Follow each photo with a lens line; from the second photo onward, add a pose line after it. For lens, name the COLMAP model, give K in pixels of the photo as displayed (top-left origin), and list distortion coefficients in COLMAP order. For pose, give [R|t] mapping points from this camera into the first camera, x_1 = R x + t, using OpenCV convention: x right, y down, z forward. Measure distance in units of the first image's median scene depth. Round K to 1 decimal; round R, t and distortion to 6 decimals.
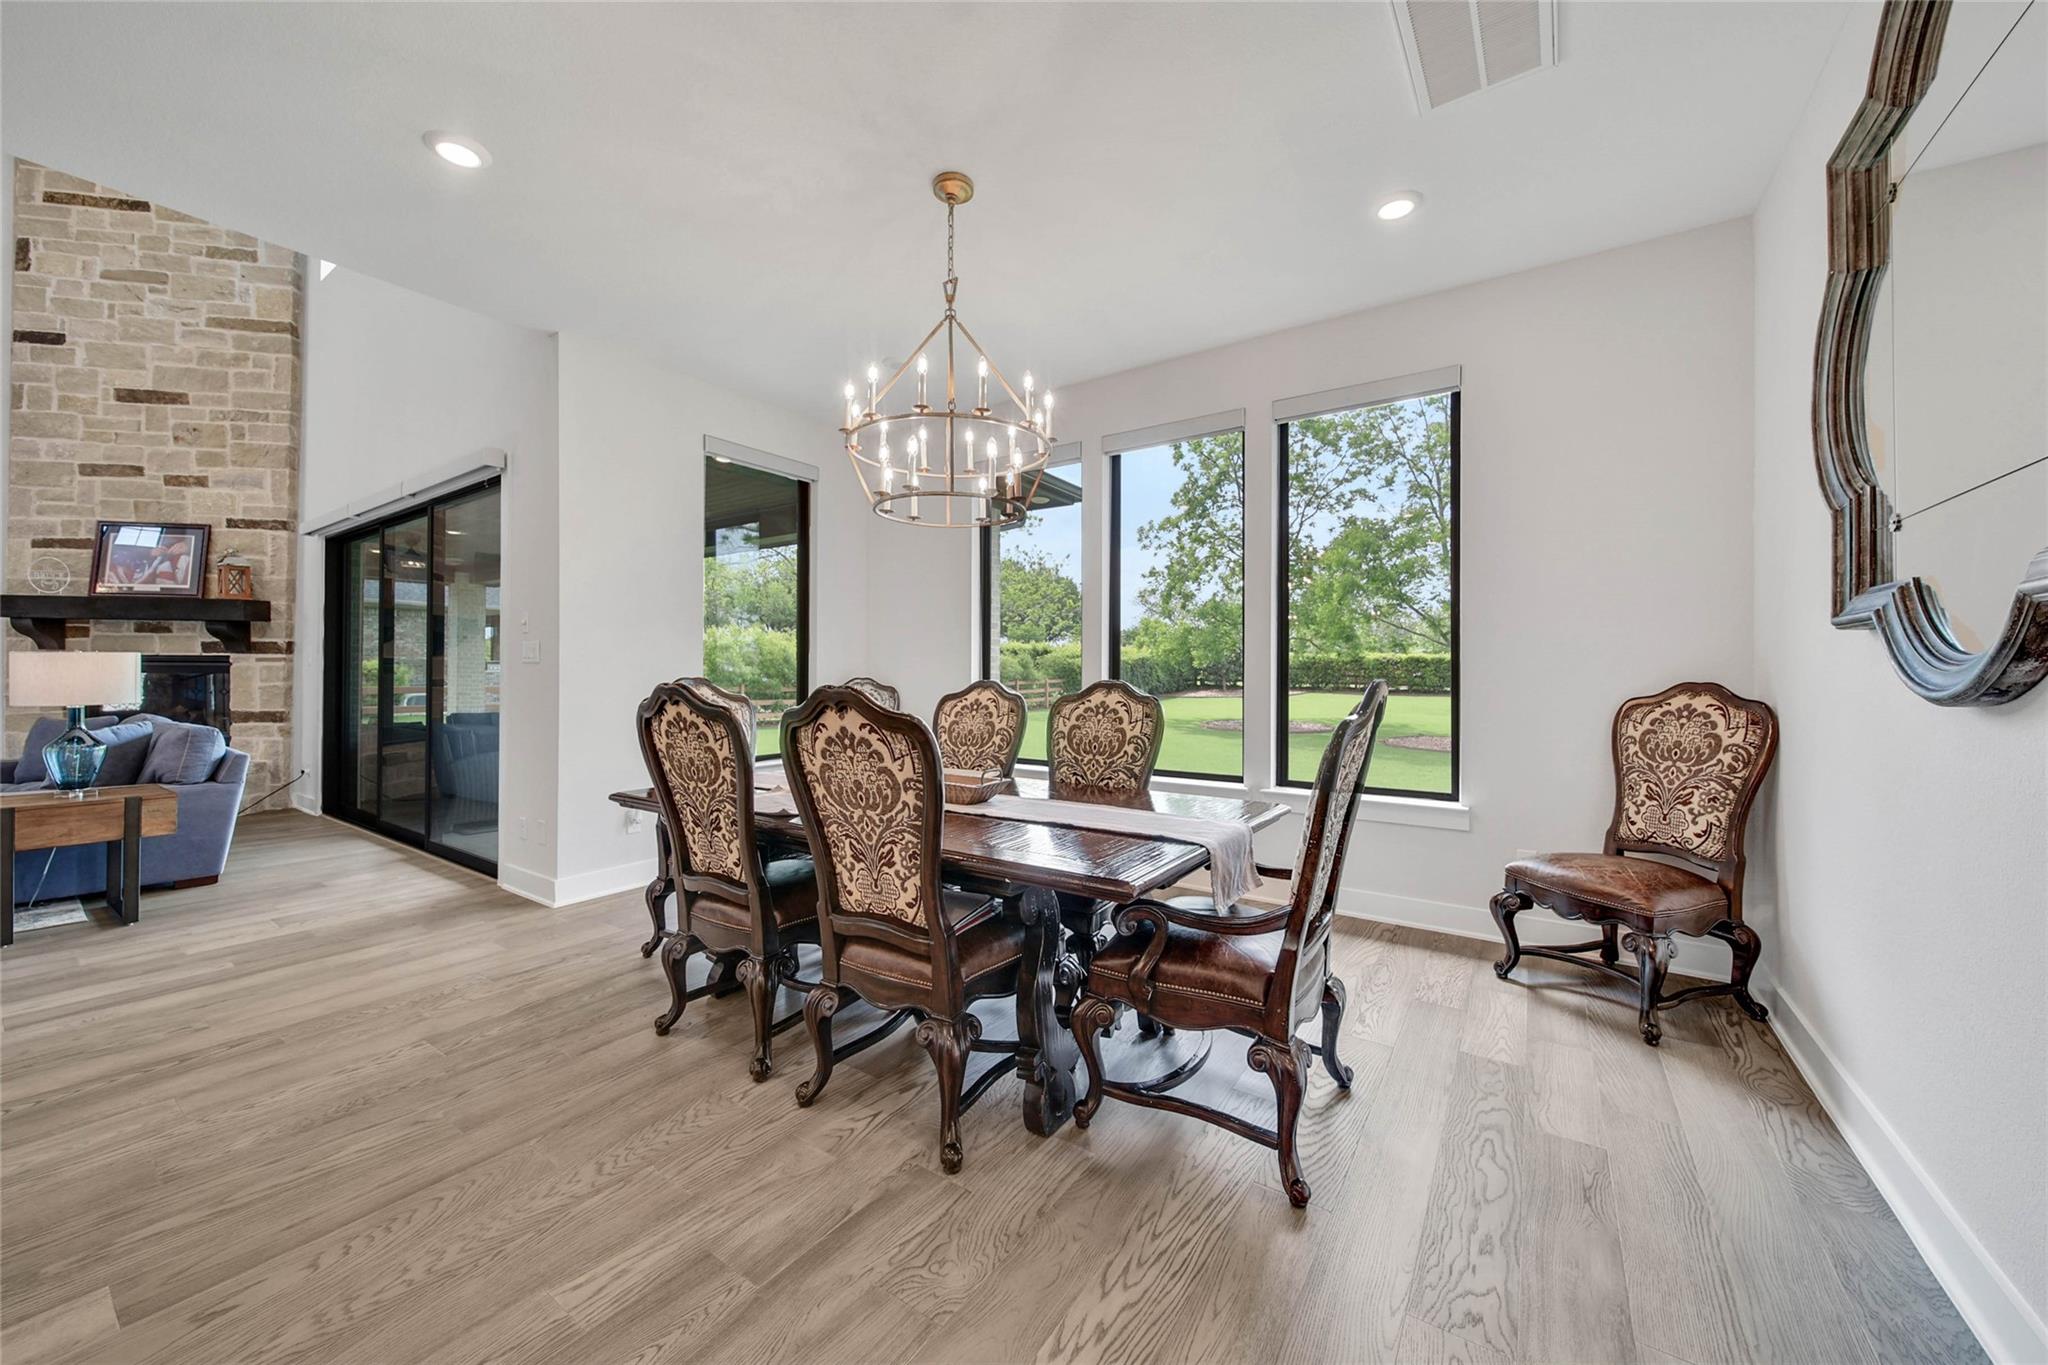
lens RADIAL K [[748.3, 0, 1044.5], [0, 748.3, 666.9], [0, 0, 1]] dist [-0.002720, -0.000596]
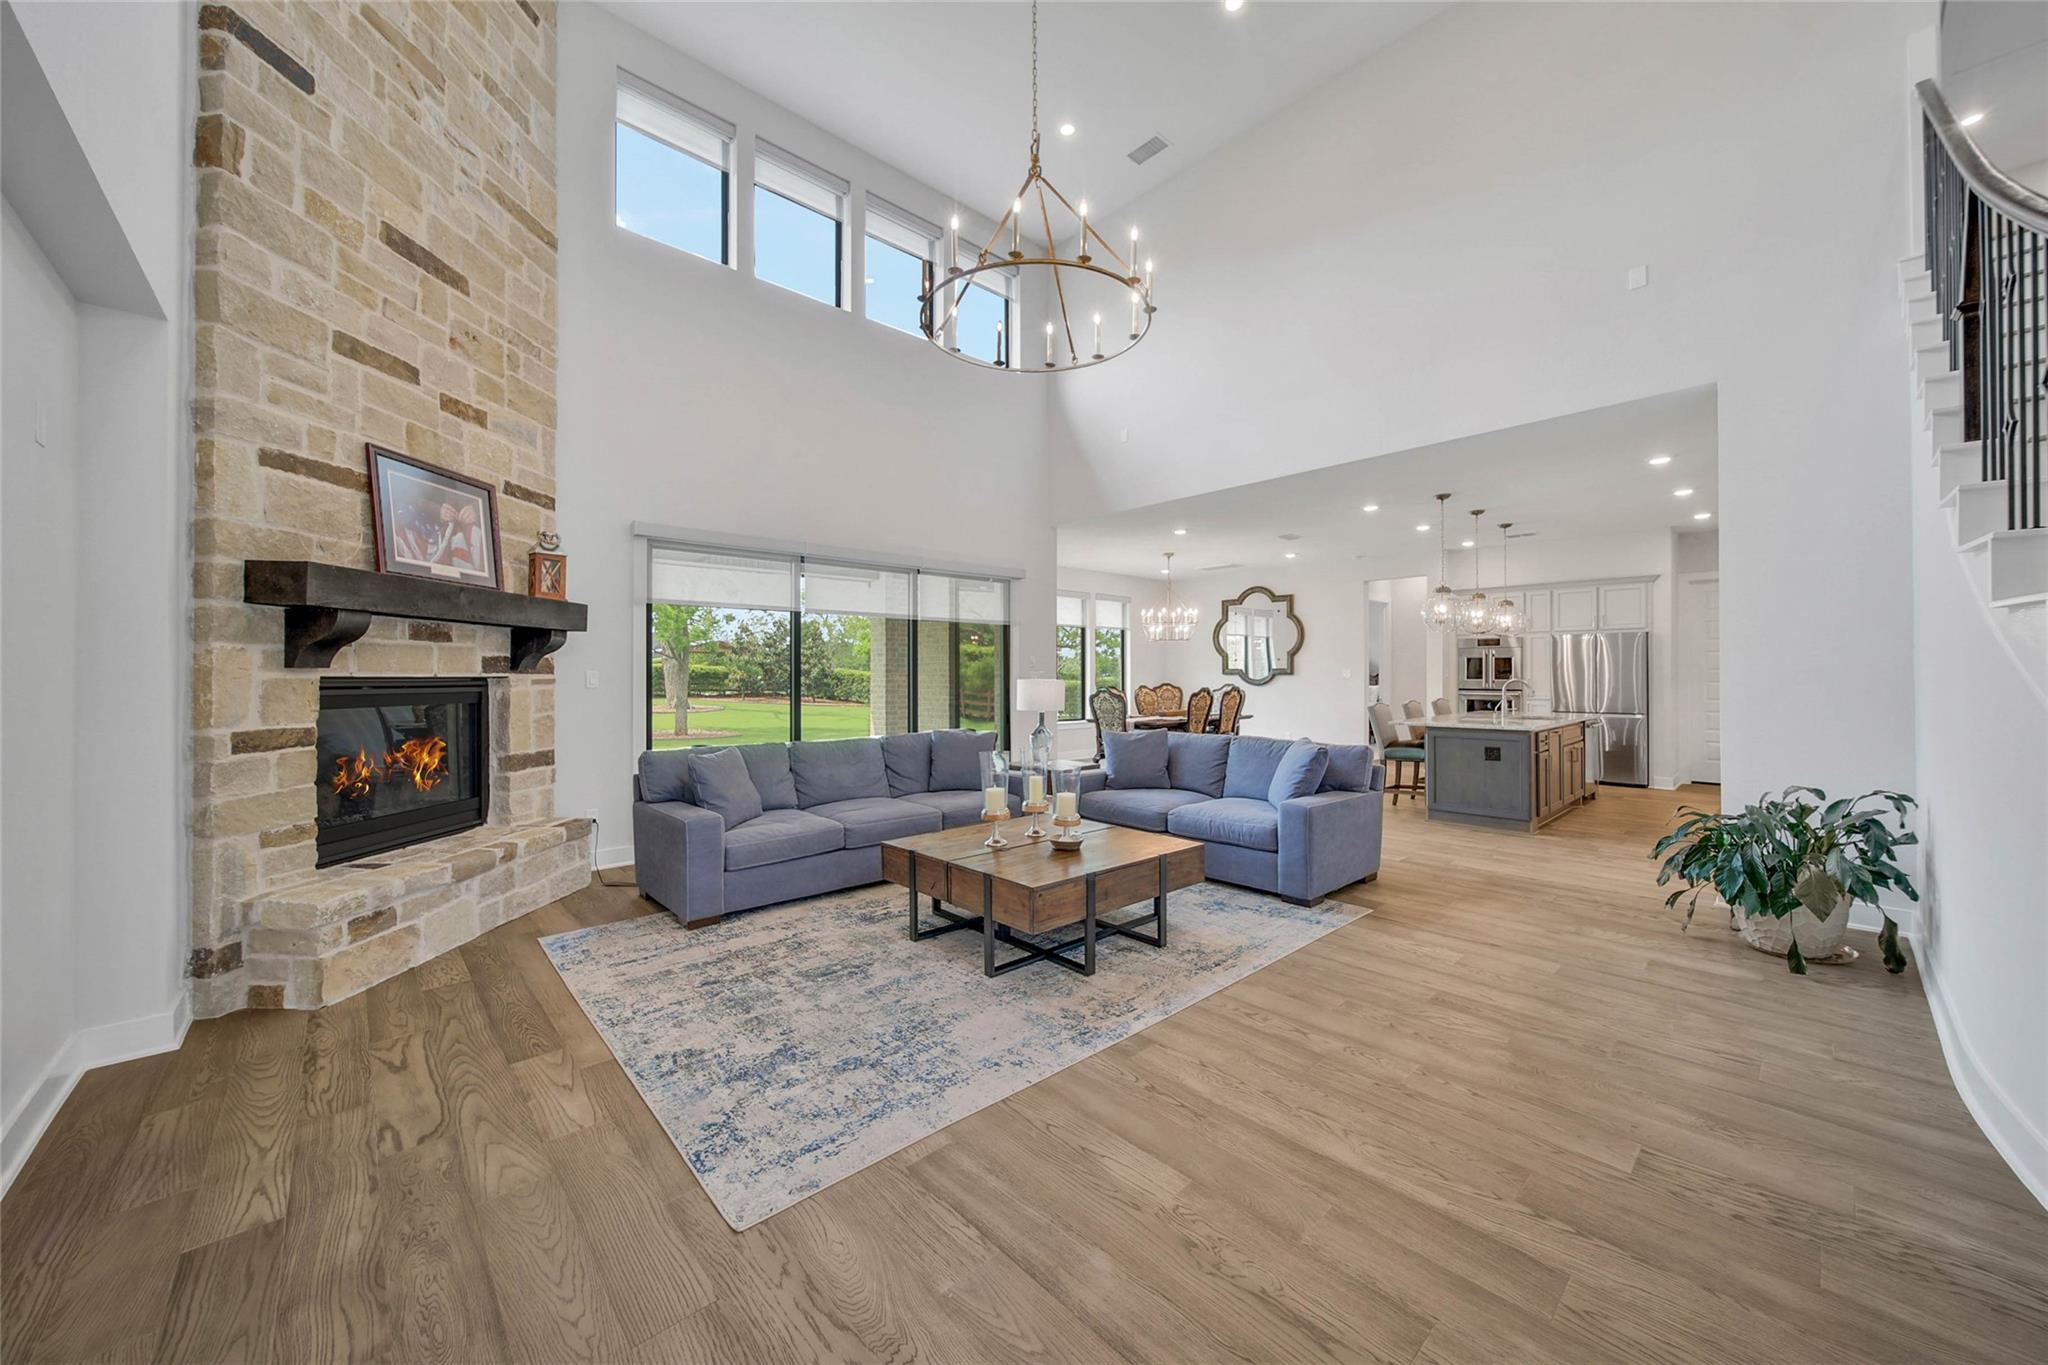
lens RADIAL K [[748.3, 0, 1011.6], [0, 748.3, 669.1], [0, 0, 1]] dist [-0.002720, -0.000596]
pose [[0.242304, 0.005180, 0.970186, -1.682335], [-0.002932, 0.999985, -0.004607, -0.020740], [-0.970196, -0.001729, 0.242316, 0.373761]]
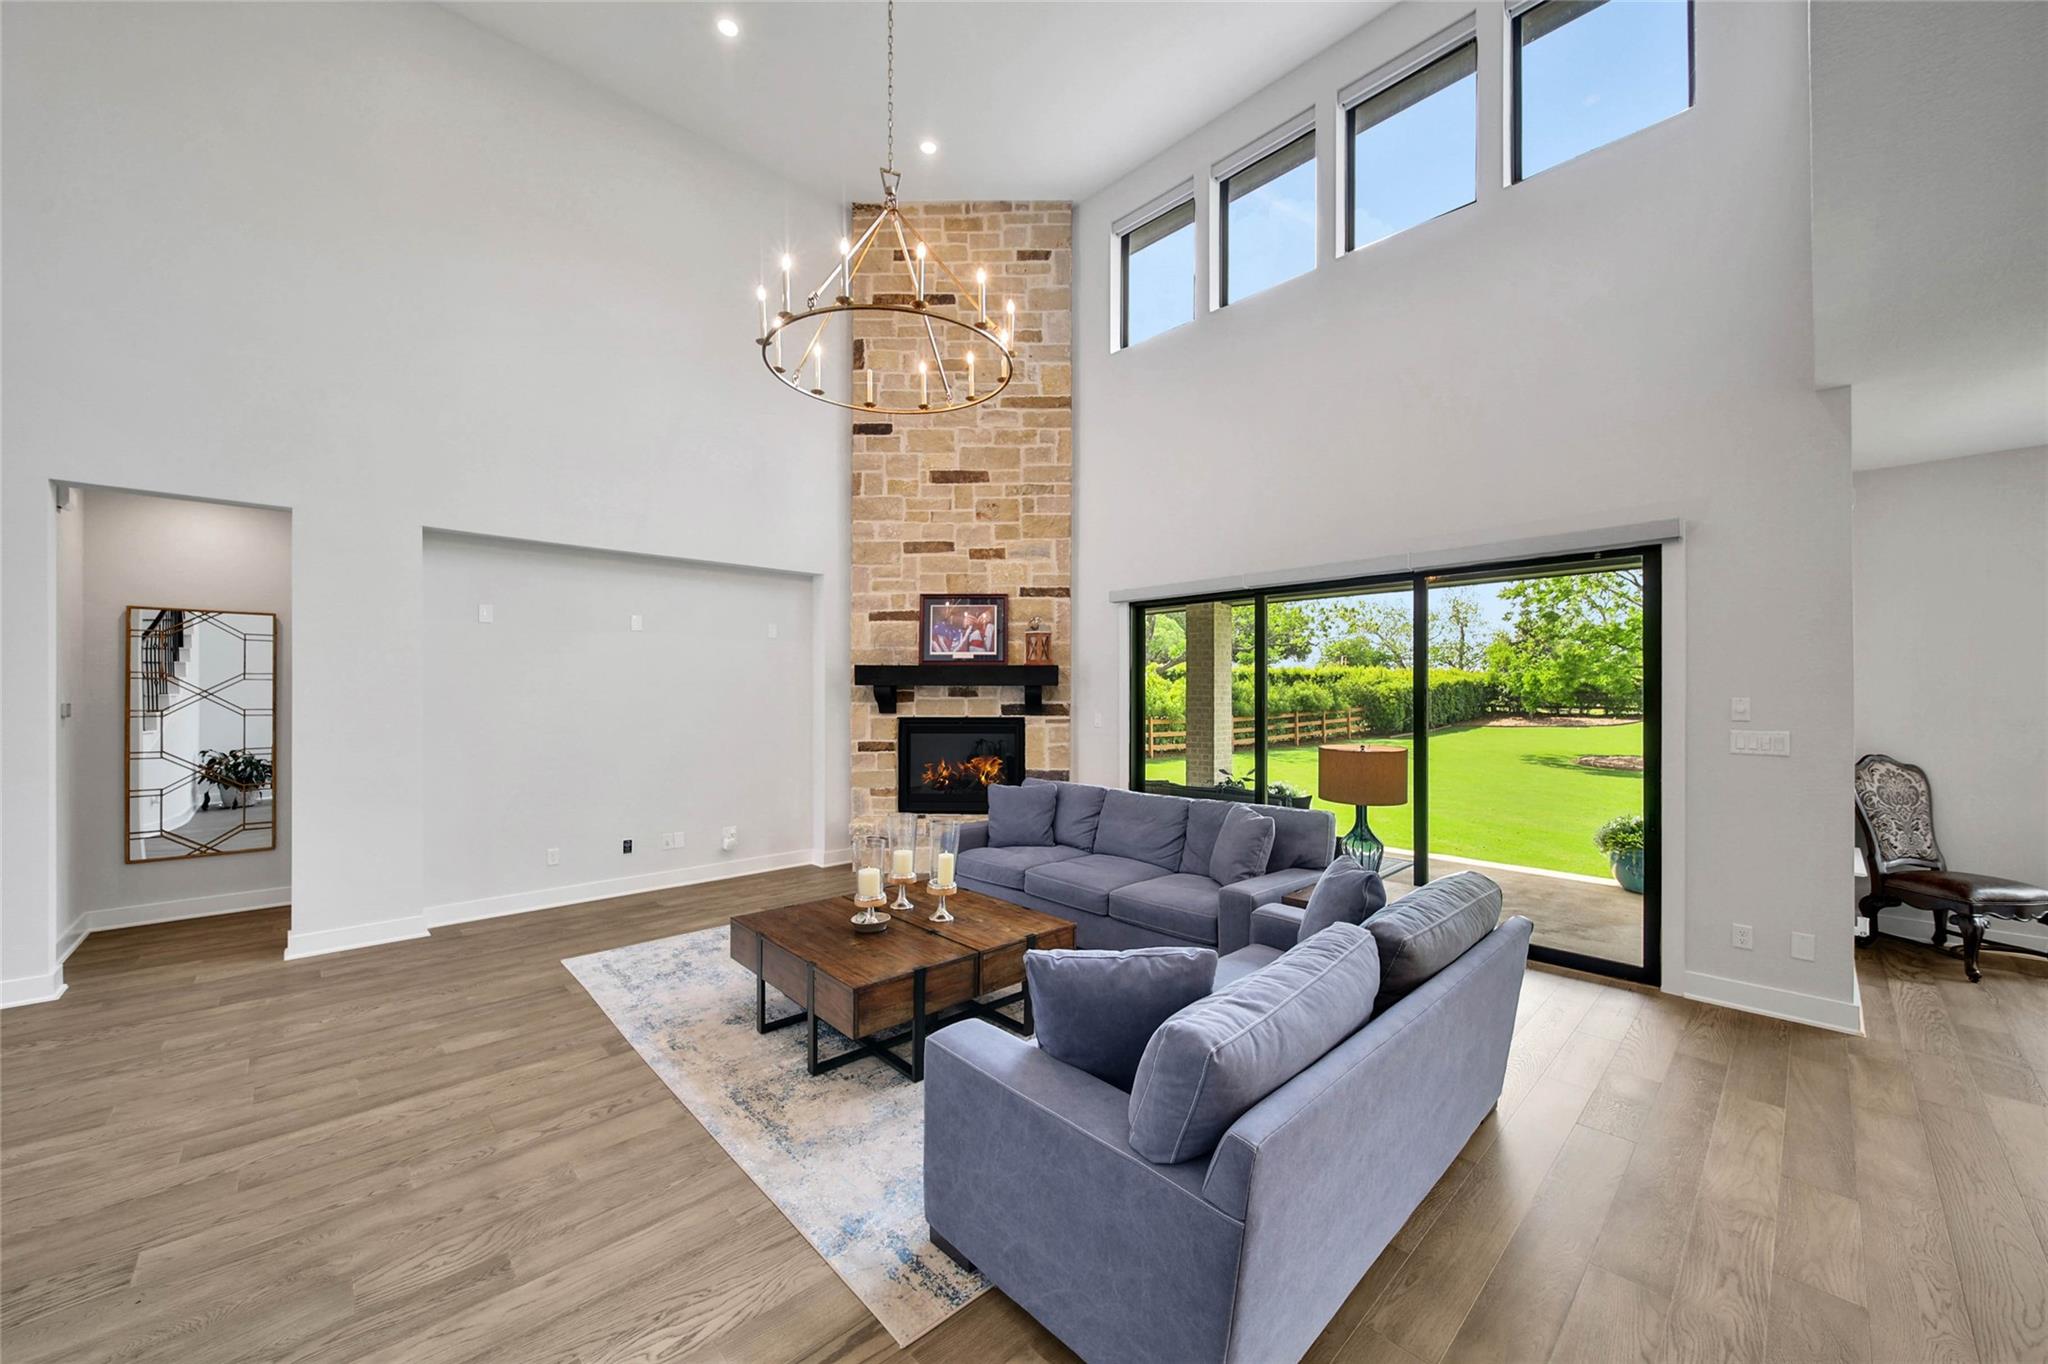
lens RADIAL K [[748.3, 0, 1033.5], [0, 748.3, 691.3], [0, 0, 1]] dist [-0.002720, -0.000596]
pose [[0.977058, -0.003260, -0.212948, -0.865170], [0.004726, 0.999969, 0.006372, -0.059736], [0.212921, -0.007232, 0.977043, -0.033599]]
